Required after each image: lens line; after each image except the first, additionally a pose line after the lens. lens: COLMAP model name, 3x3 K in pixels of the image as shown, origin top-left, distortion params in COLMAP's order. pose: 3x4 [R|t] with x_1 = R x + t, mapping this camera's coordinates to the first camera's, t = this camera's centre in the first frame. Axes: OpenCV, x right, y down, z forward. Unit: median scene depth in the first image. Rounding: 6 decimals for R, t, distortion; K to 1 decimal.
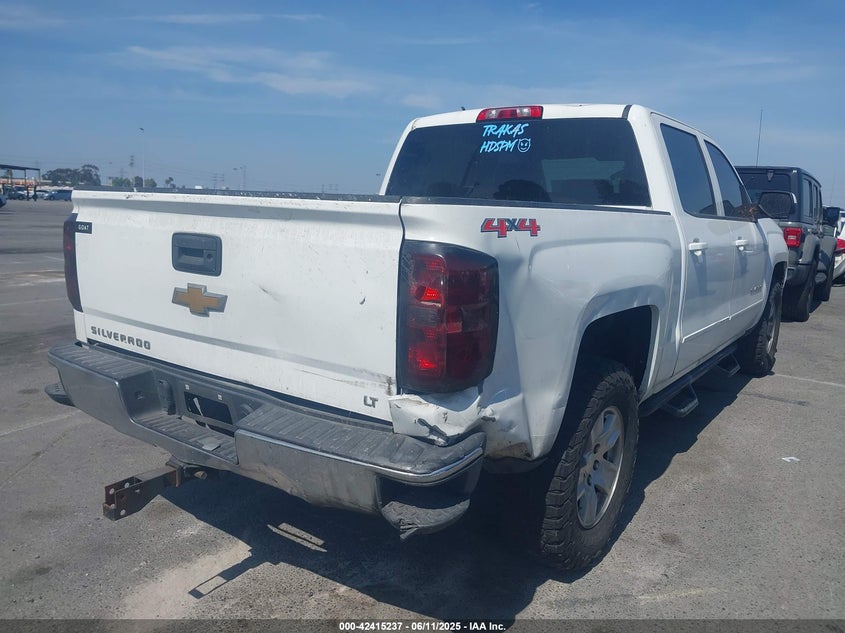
lens RADIAL K [[665.2, 0, 419.5], [0, 665.2, 317.5], [0, 0, 1]] dist [0.026753, -0.005618]
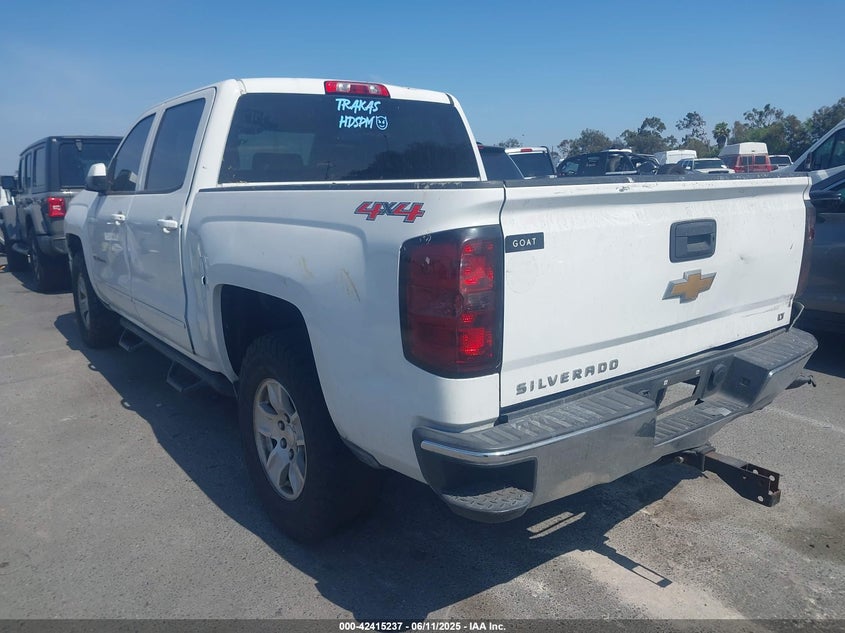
lens RADIAL K [[665.2, 0, 415.9], [0, 665.2, 317.1], [0, 0, 1]] dist [0.026753, -0.005618]
pose [[0.293003, -0.235793, 0.926580, -1.145984], [0.188547, 0.964332, 0.185778, -0.202194], [-0.937336, 0.120271, 0.327010, 0.875241]]
